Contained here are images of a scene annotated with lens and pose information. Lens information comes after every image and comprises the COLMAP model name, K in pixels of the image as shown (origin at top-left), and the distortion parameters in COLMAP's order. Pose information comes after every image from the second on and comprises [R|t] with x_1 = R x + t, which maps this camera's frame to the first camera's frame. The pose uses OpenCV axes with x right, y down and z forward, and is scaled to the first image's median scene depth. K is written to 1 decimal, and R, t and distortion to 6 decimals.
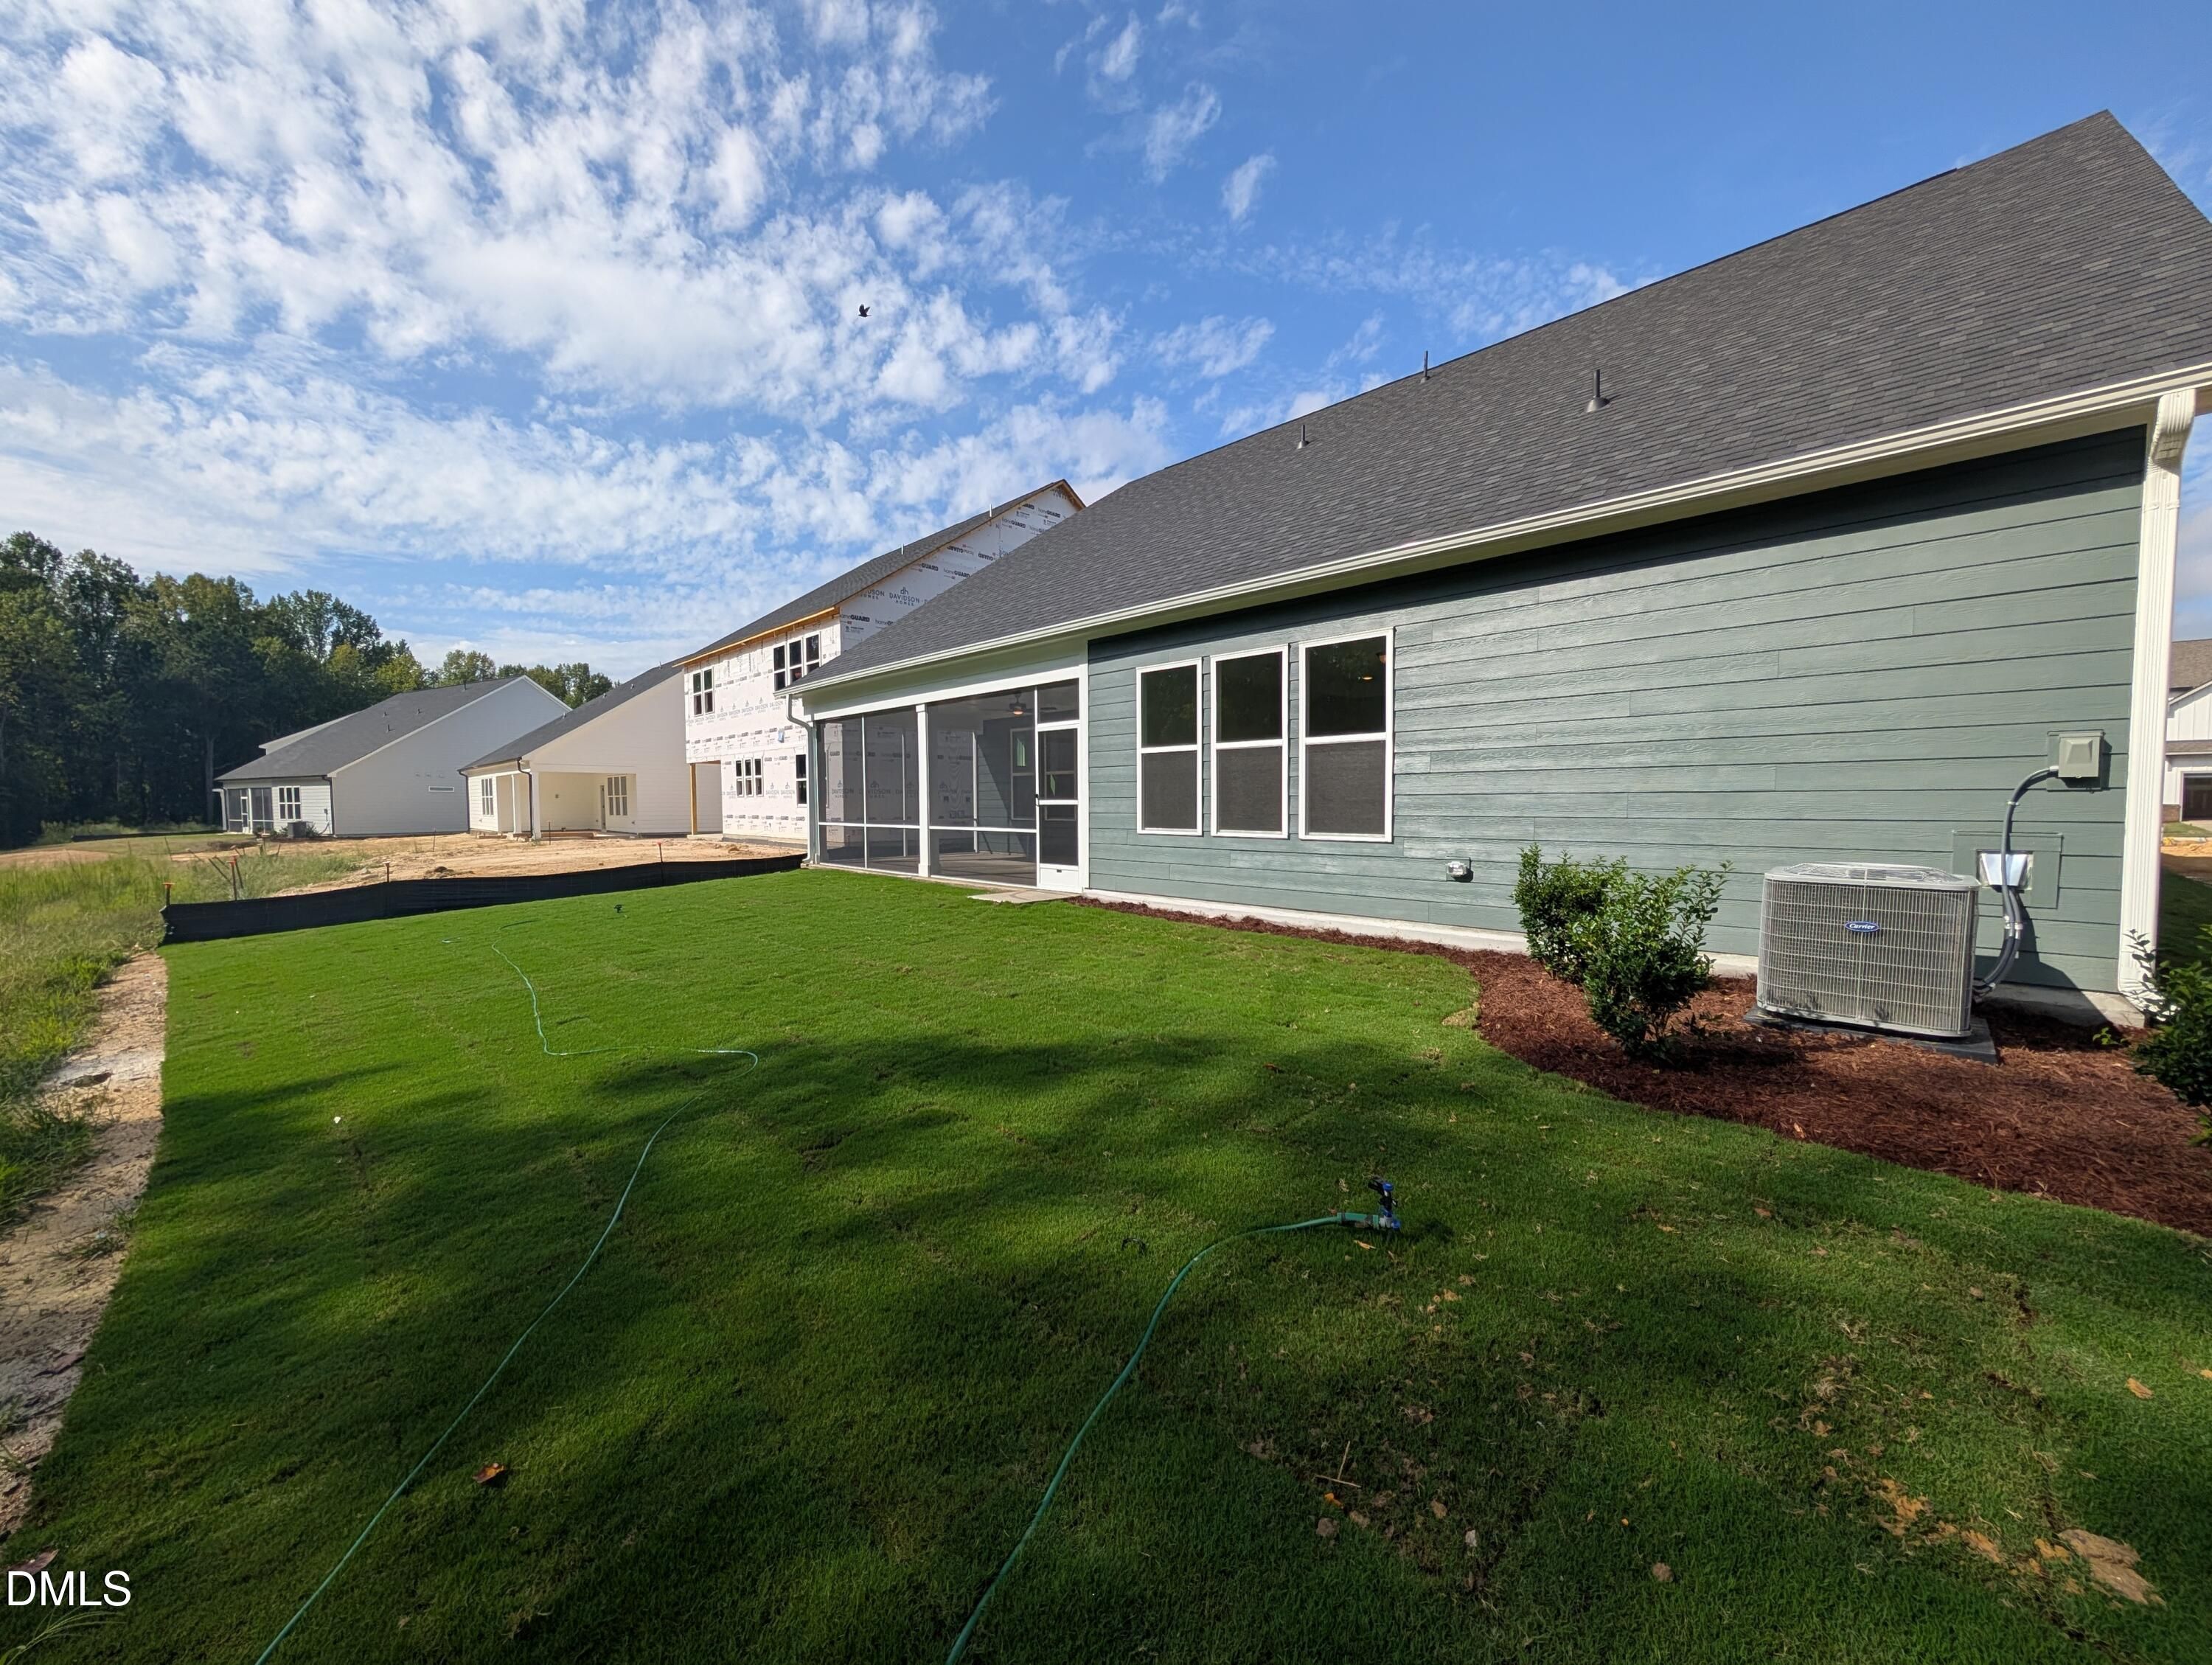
lens RADIAL K [[833.2, 0, 1106.7], [0, 833.2, 838.8], [0, 0, 1]] dist [0.000375, 0.000038]
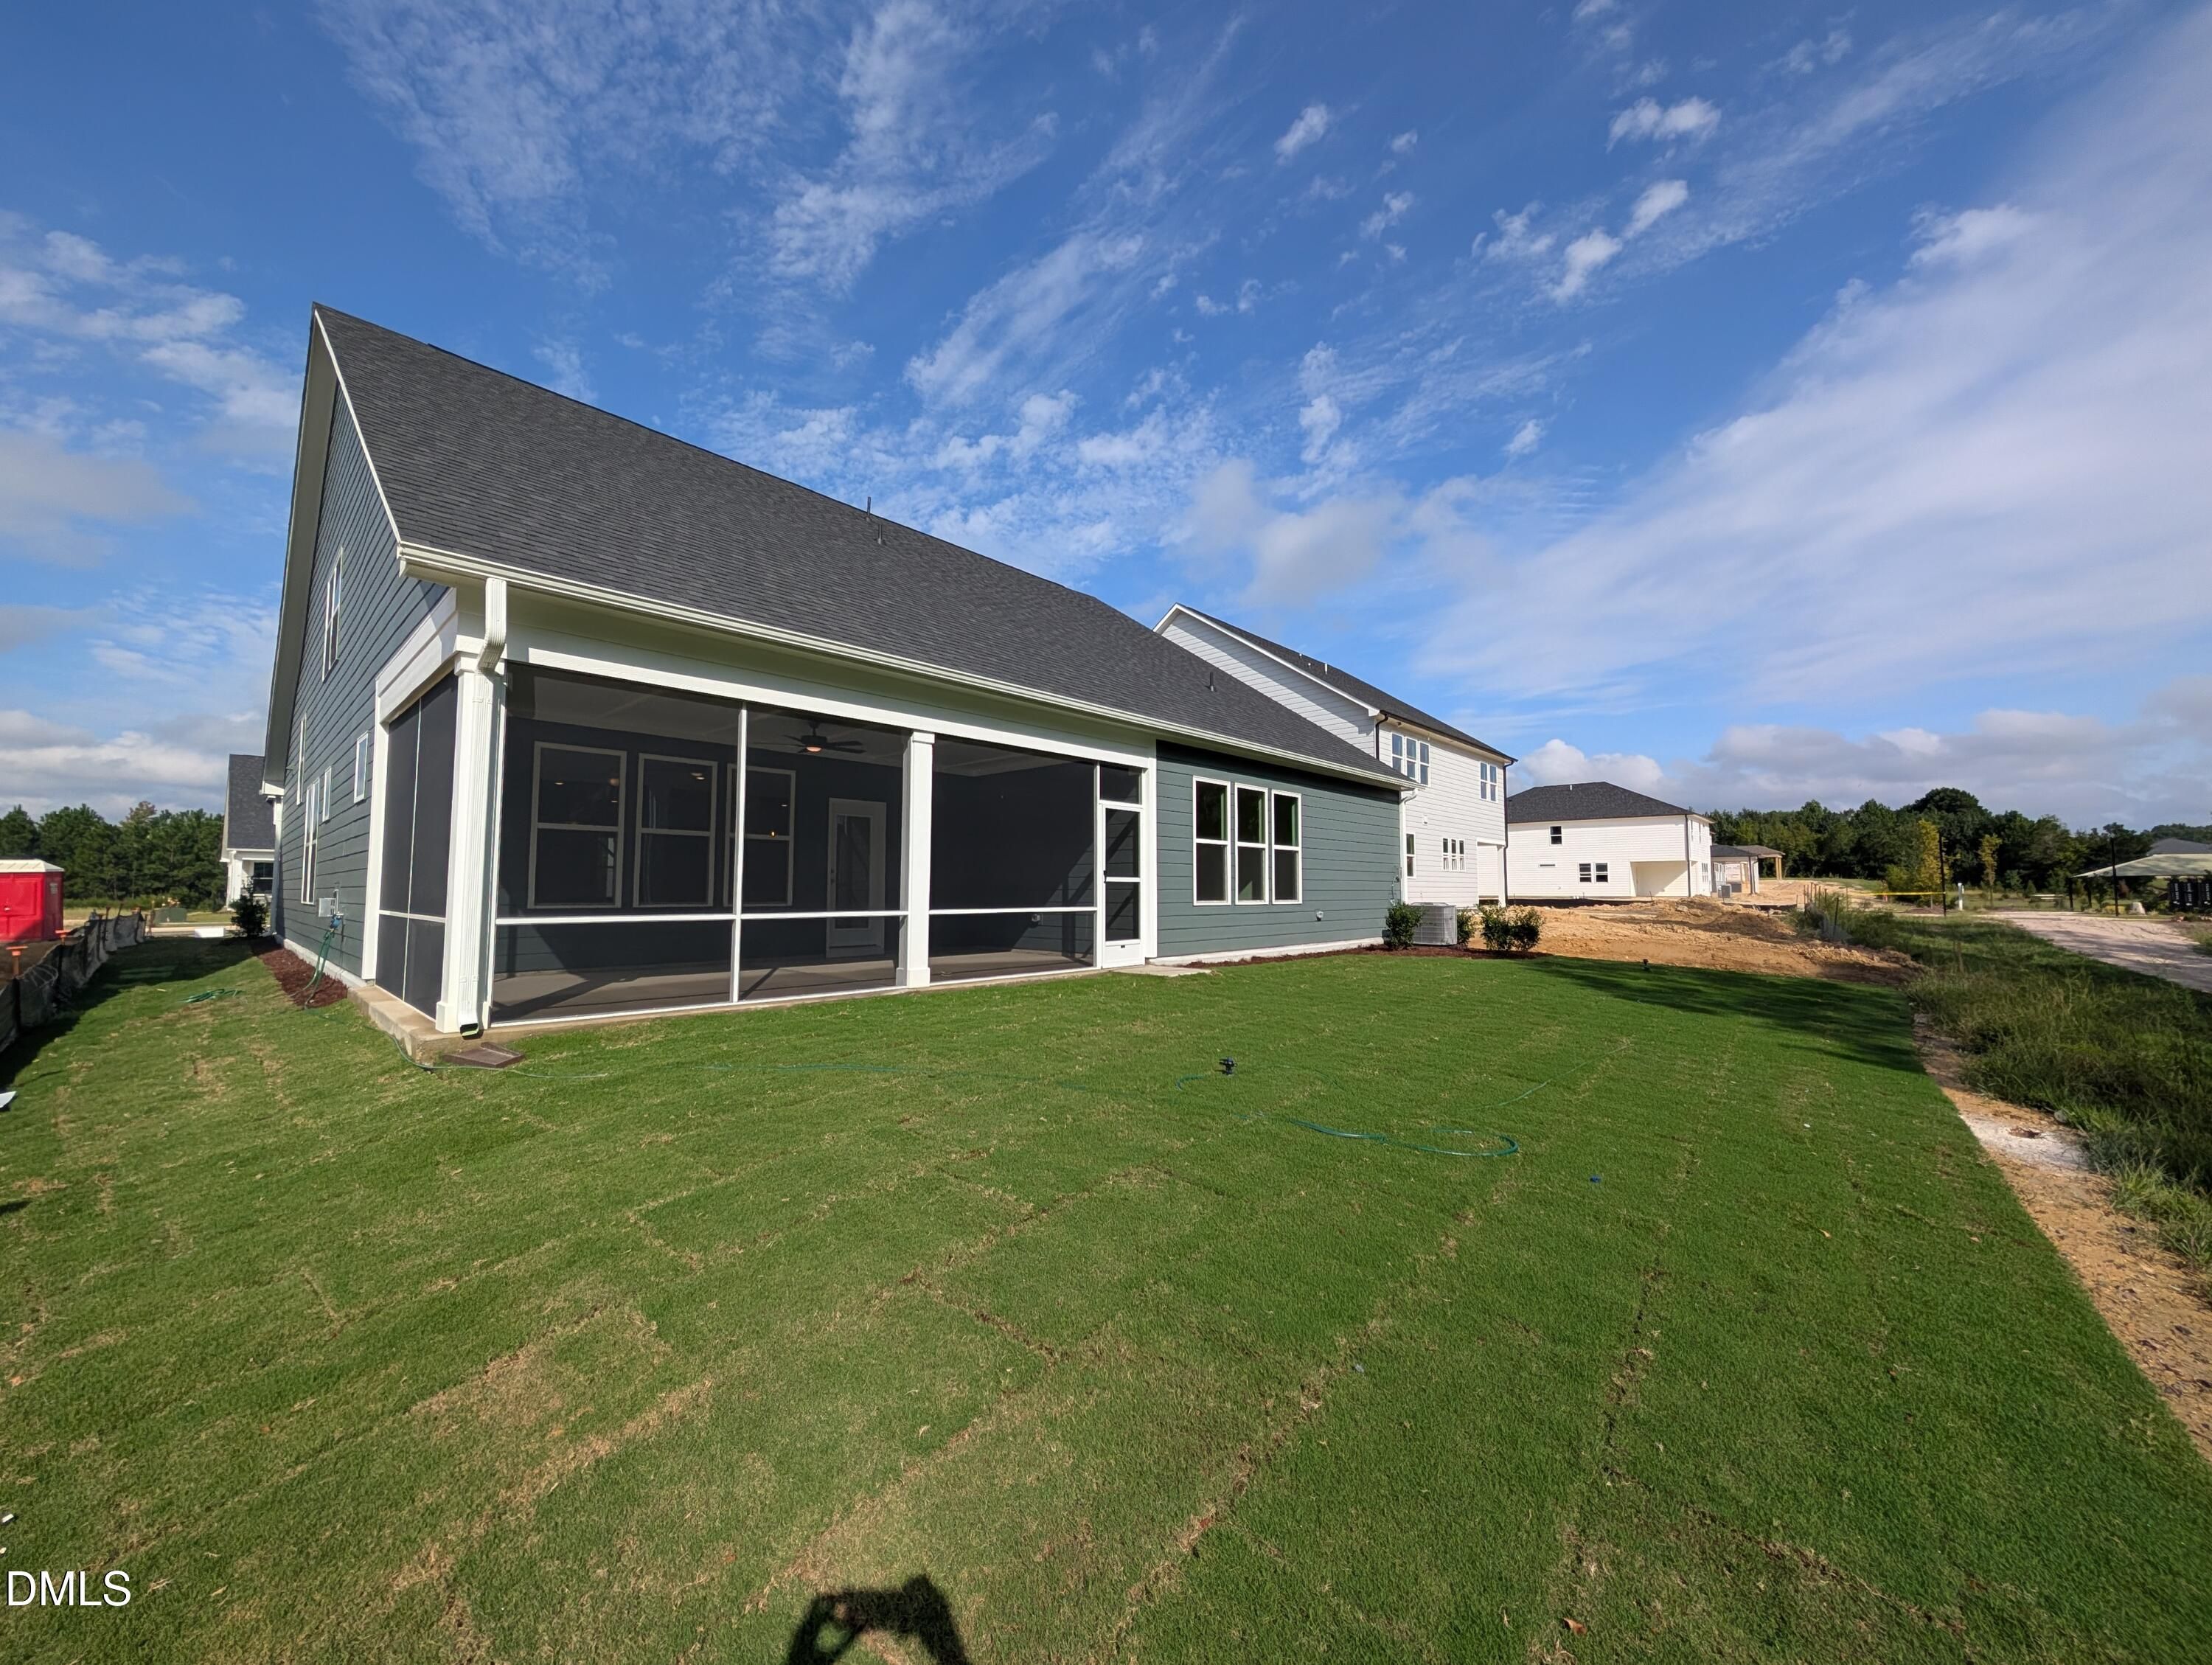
lens RADIAL K [[833.2, 0, 1106.7], [0, 833.2, 838.8], [0, 0, 1]] dist [0.000375, 0.000038]
pose [[-0.046517, 0.055761, 0.997360, -1.180467], [0.033842, 0.997956, -0.054216, -0.041878], [-0.998344, 0.031231, -0.048309, 1.151702]]
